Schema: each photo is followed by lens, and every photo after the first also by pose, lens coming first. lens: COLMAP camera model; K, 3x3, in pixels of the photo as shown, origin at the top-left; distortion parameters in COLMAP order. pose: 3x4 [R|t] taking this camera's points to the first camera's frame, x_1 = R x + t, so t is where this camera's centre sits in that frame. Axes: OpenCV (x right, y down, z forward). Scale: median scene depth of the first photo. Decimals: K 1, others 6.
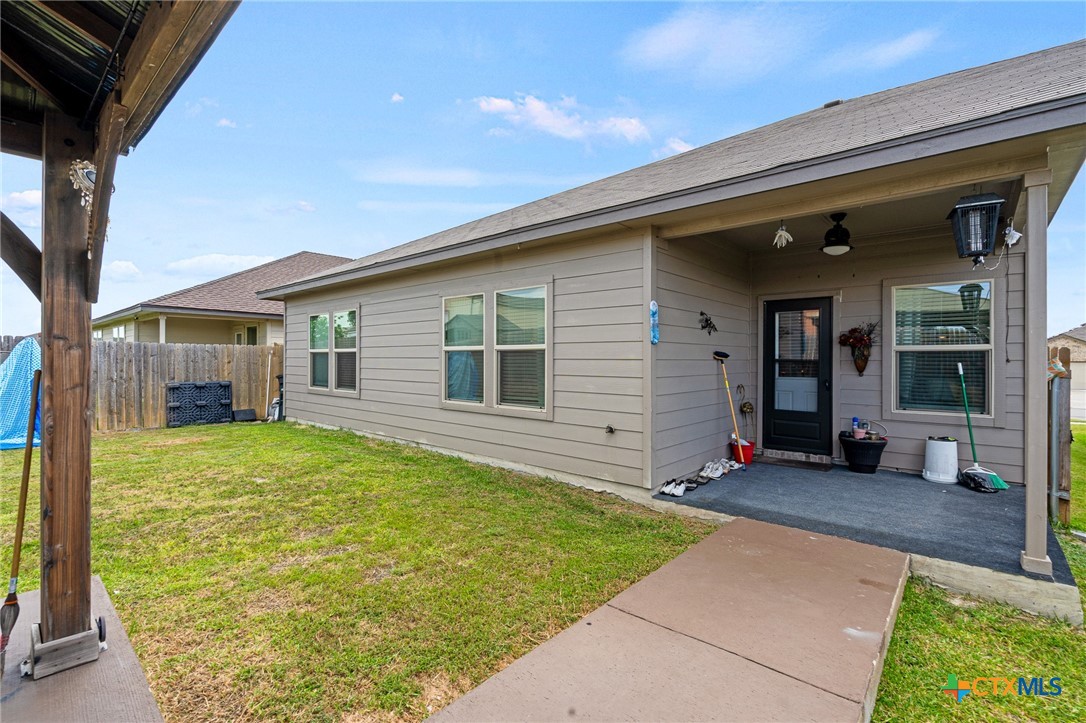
lens RADIAL K [[502.3, 0, 538.9], [0, 502.3, 356.5], [0, 0, 1]] dist [-0.004307, 0.001451]
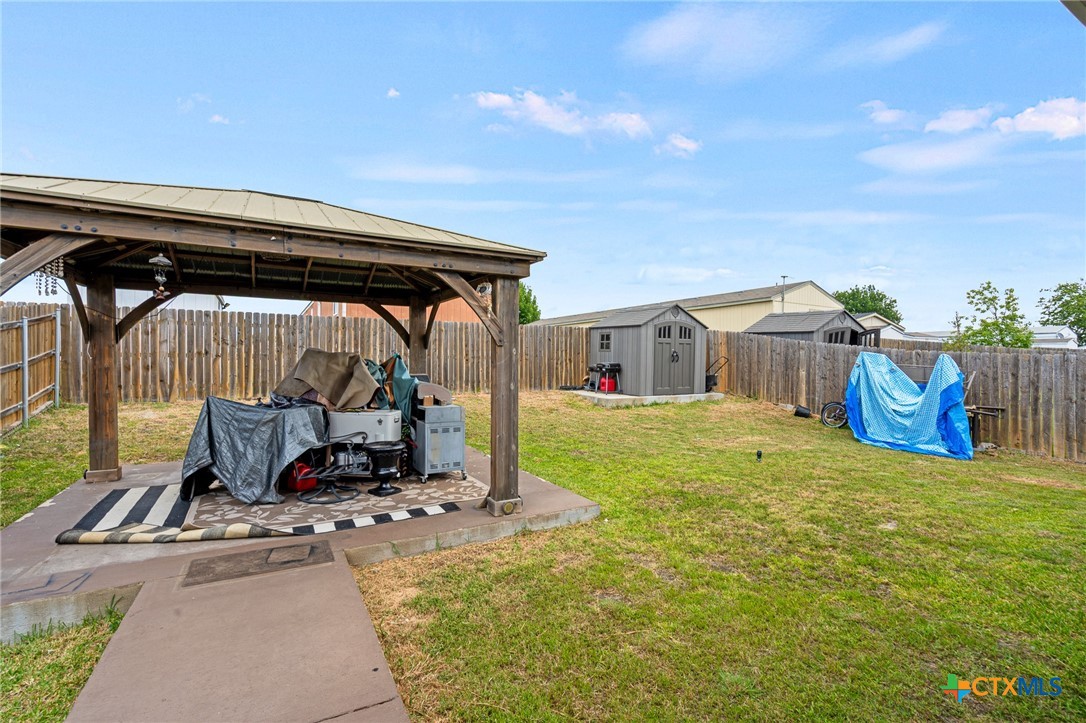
lens RADIAL K [[502.3, 0, 540.0], [0, 502.3, 362.1], [0, 0, 1]] dist [-0.004307, 0.001451]
pose [[-0.339763, -0.004732, -0.940499, 0.521972], [-0.008266, 0.999964, -0.002045, -0.019038], [0.940475, 0.007079, -0.339790, 0.953934]]
